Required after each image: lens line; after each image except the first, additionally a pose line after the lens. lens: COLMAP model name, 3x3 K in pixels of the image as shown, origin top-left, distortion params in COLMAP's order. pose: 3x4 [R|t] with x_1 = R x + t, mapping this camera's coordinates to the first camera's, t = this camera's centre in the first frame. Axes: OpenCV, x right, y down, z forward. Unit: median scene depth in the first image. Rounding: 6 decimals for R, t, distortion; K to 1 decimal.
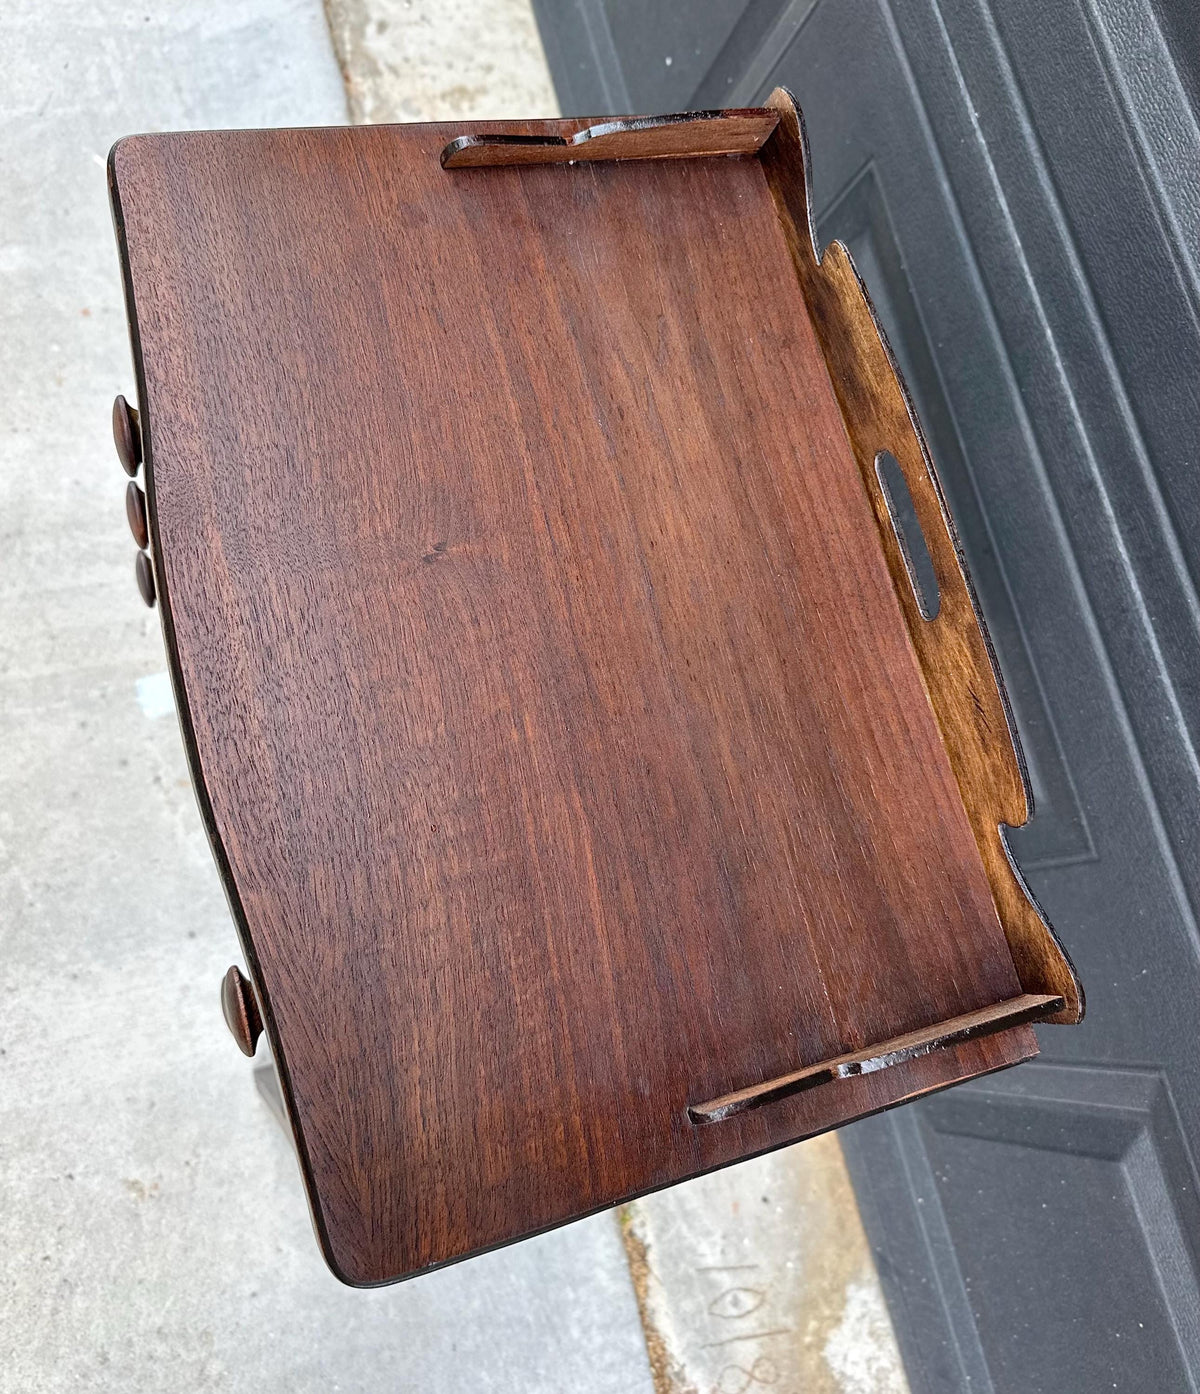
lens RADIAL K [[1222.9, 0, 555.4], [0, 1222.9, 664.7], [0, 0, 1]] dist [0.005205, -0.023963]
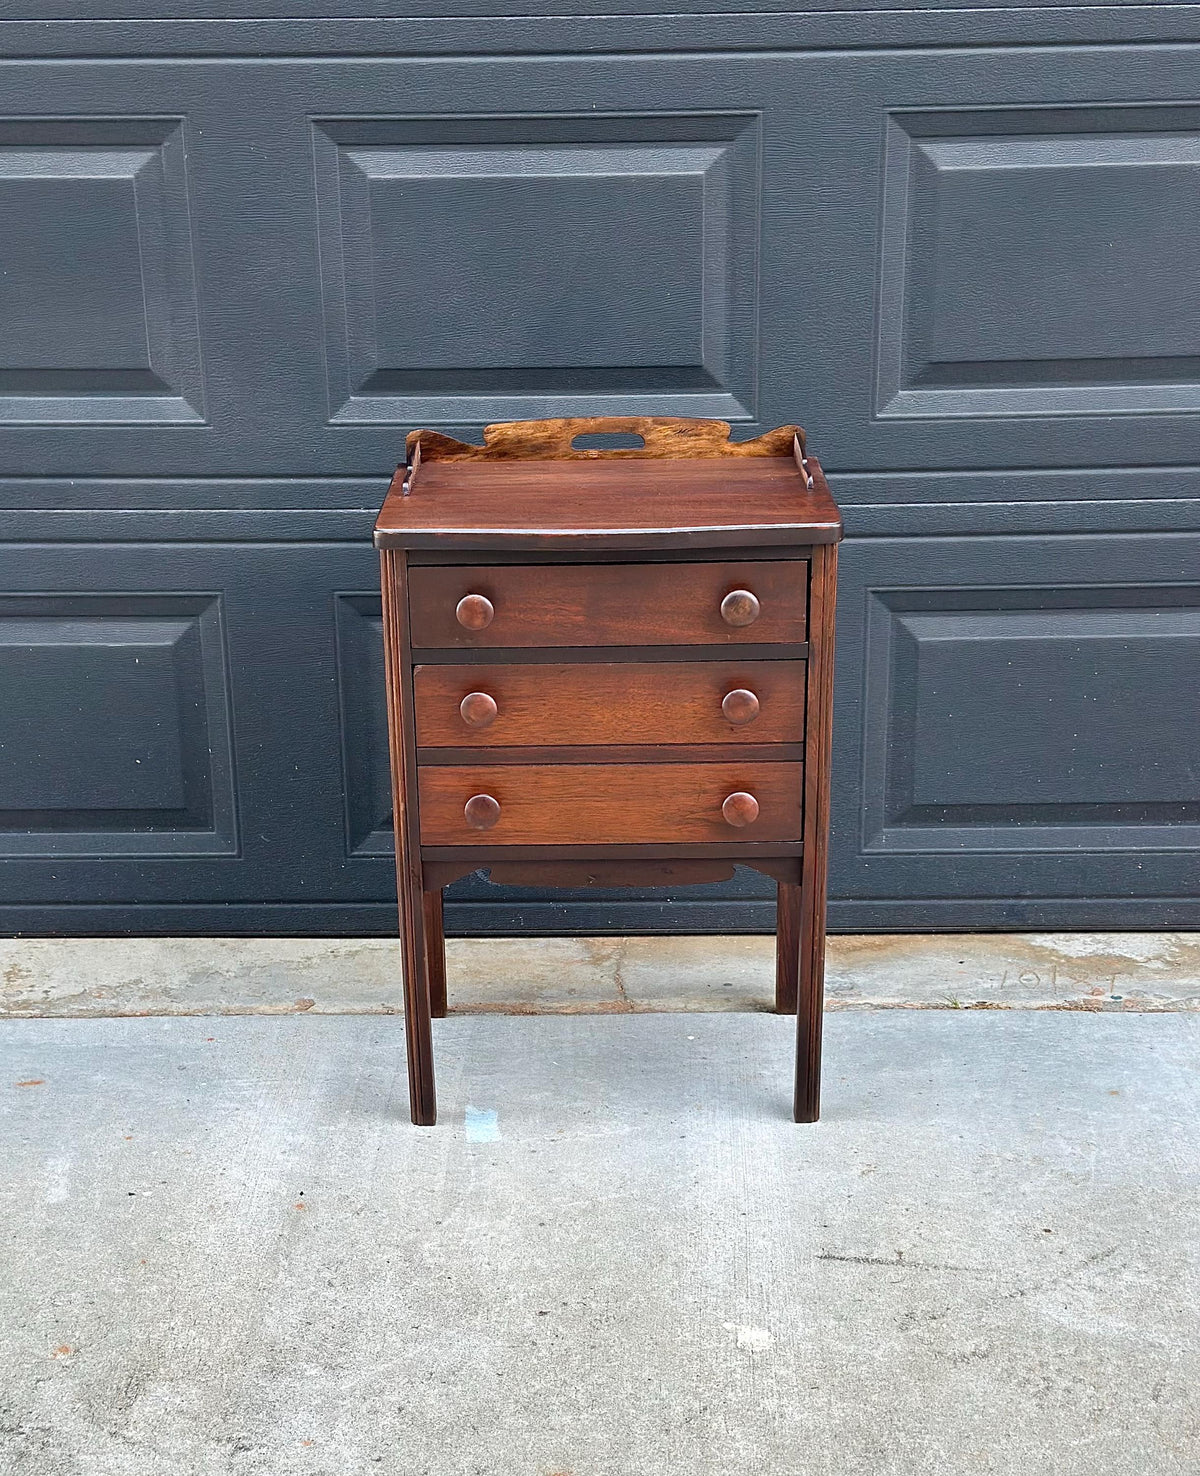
lens RADIAL K [[2273.2, 0, 597.9], [0, 2273.2, 861.7], [0, 0, 1]] dist [0.130045, -0.159545]
pose [[0.241892, -0.606071, 0.757738, -2.709366], [0.956310, 0.281061, -0.080477, 0.350889], [-0.164195, 0.744099, 0.647578, -0.983422]]
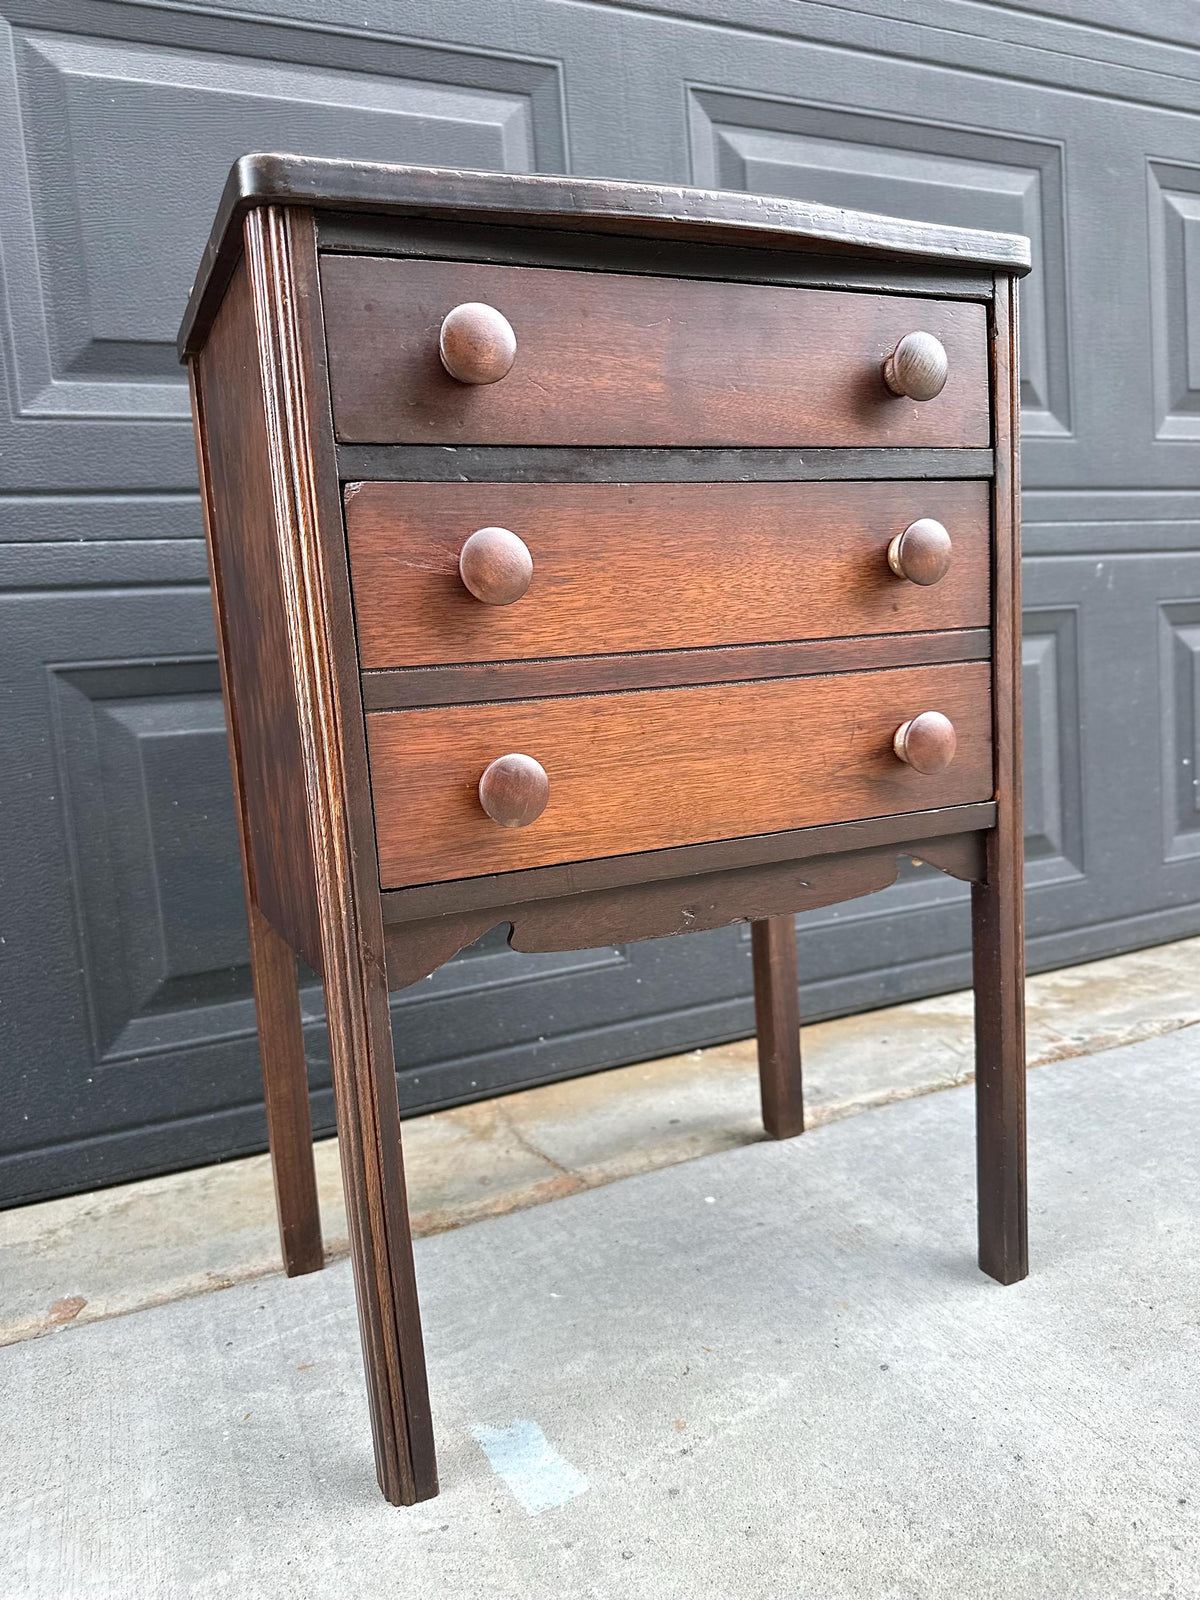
lens RADIAL K [[1140.2, 0, 602.2], [0, 1140.2, 809.5], [0, 0, 1]] dist [0.076364, -0.146891]
pose [[-0.188811, -0.391134, 0.900758, -1.042651], [0.953658, 0.145798, 0.263209, -0.213585], [-0.234279, 0.908712, 0.345480, 0.748514]]
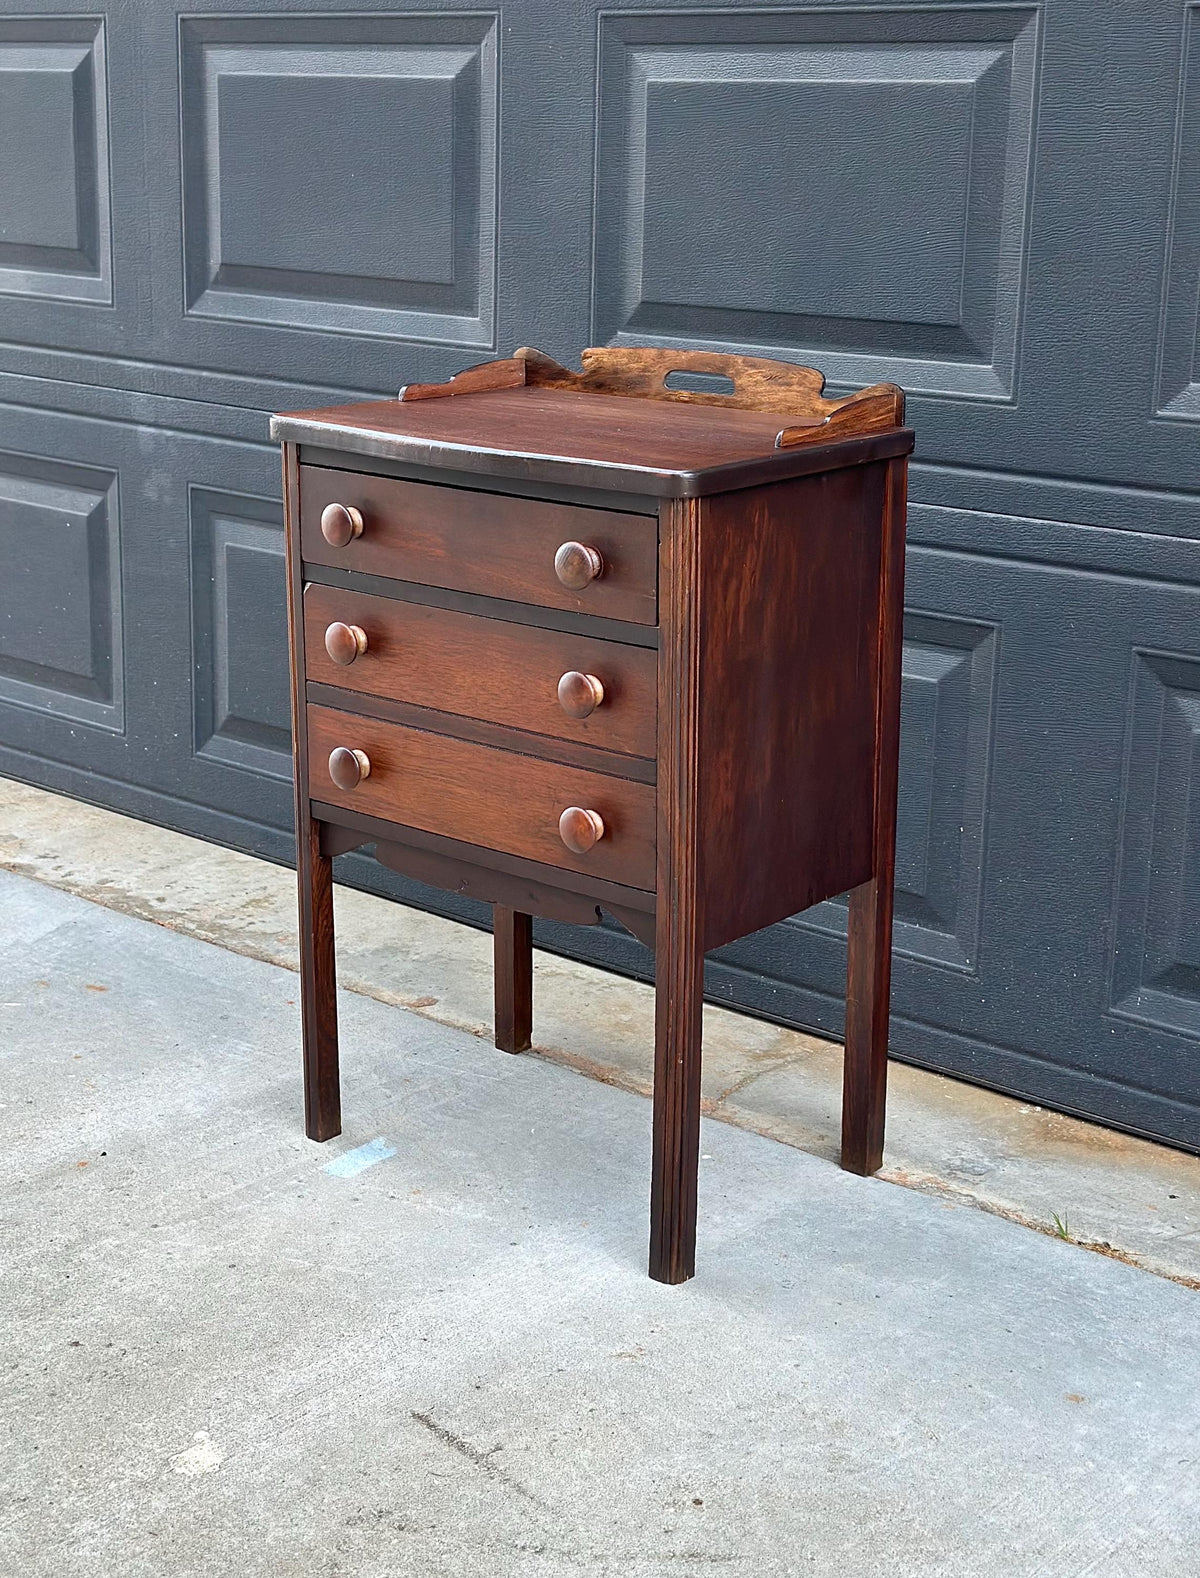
lens RADIAL K [[2426.8, 0, 635.7], [0, 2426.8, 735.8], [0, 0, 1]] dist [0.134597, -0.084248]
pose [[0.786136, -0.404467, 0.467329, -1.367836], [0.614787, 0.434109, -0.658472, 1.958660], [0.063459, 0.804957, 0.589930, -0.643271]]
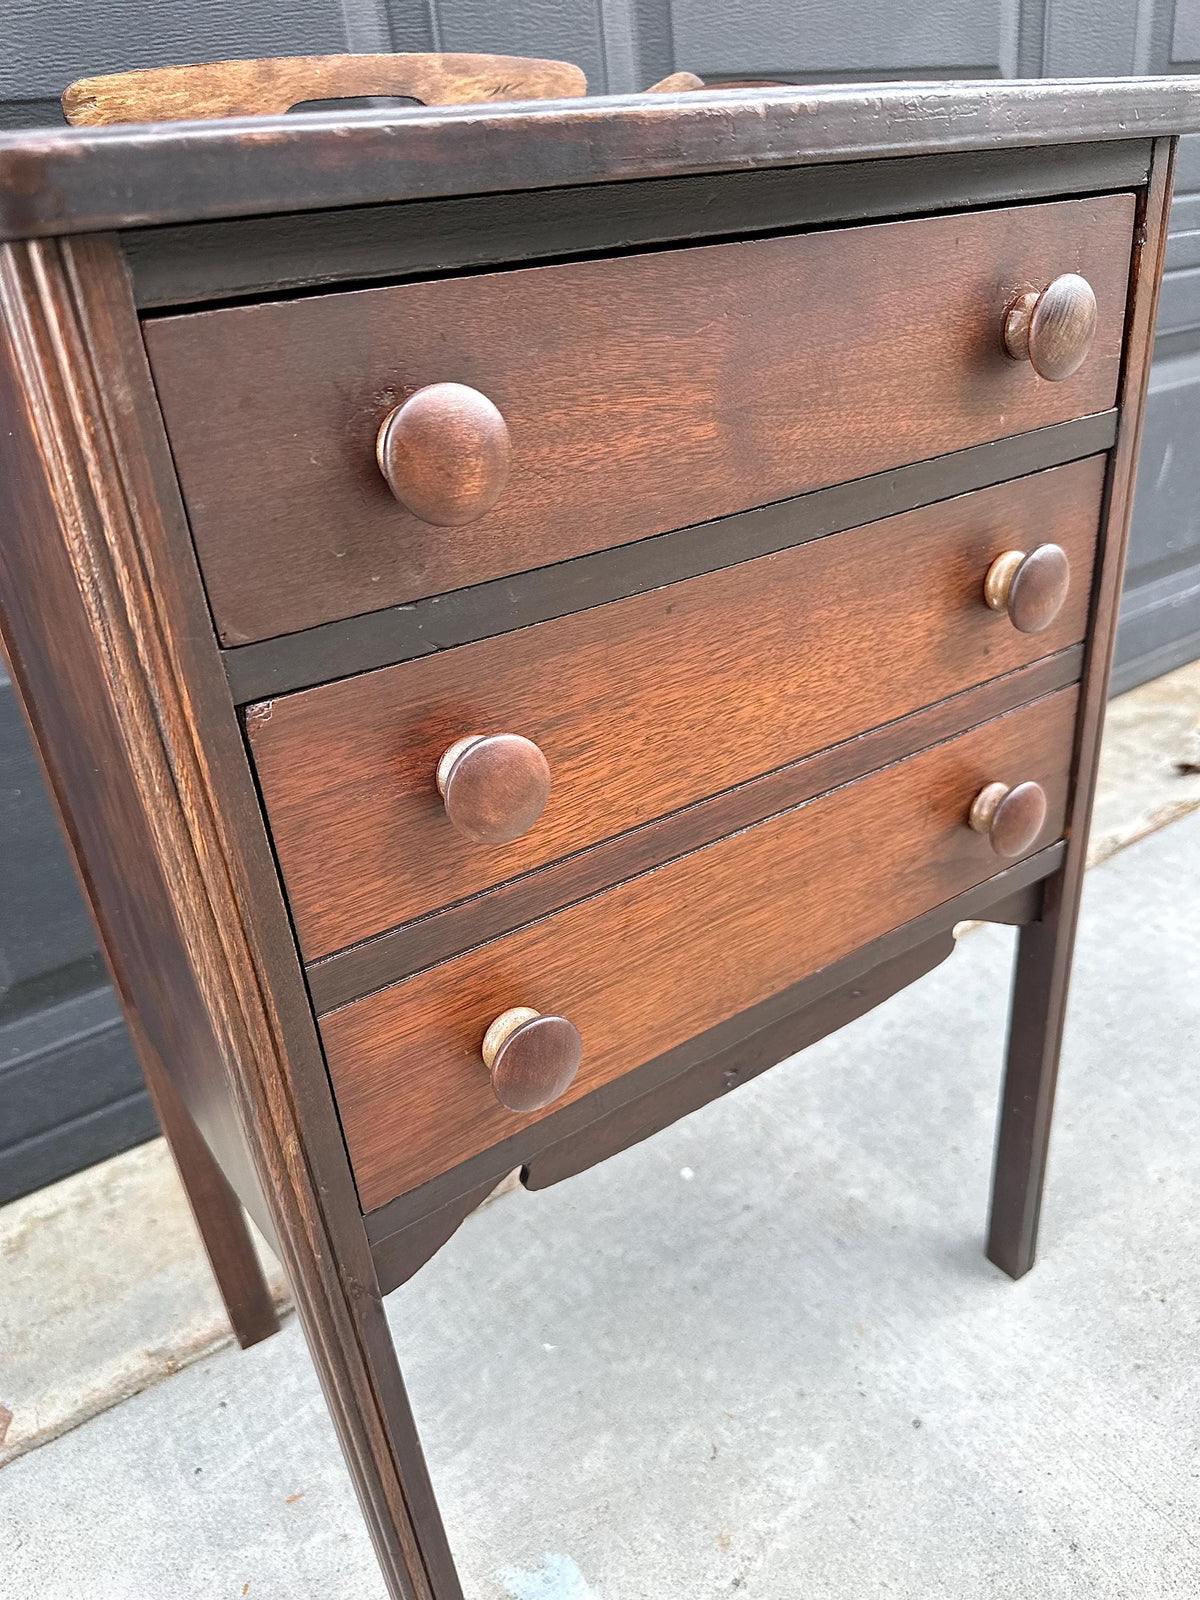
lens RADIAL K [[1156.1, 0, 603.4], [0, 1156.1, 809.9], [0, 0, 1]] dist [0.026301, -0.055395]
pose [[-0.349444, -0.638330, 0.685875, -0.651918], [0.903562, -0.035888, 0.426952, -0.273437], [-0.247922, 0.768926, 0.589311, 0.588658]]
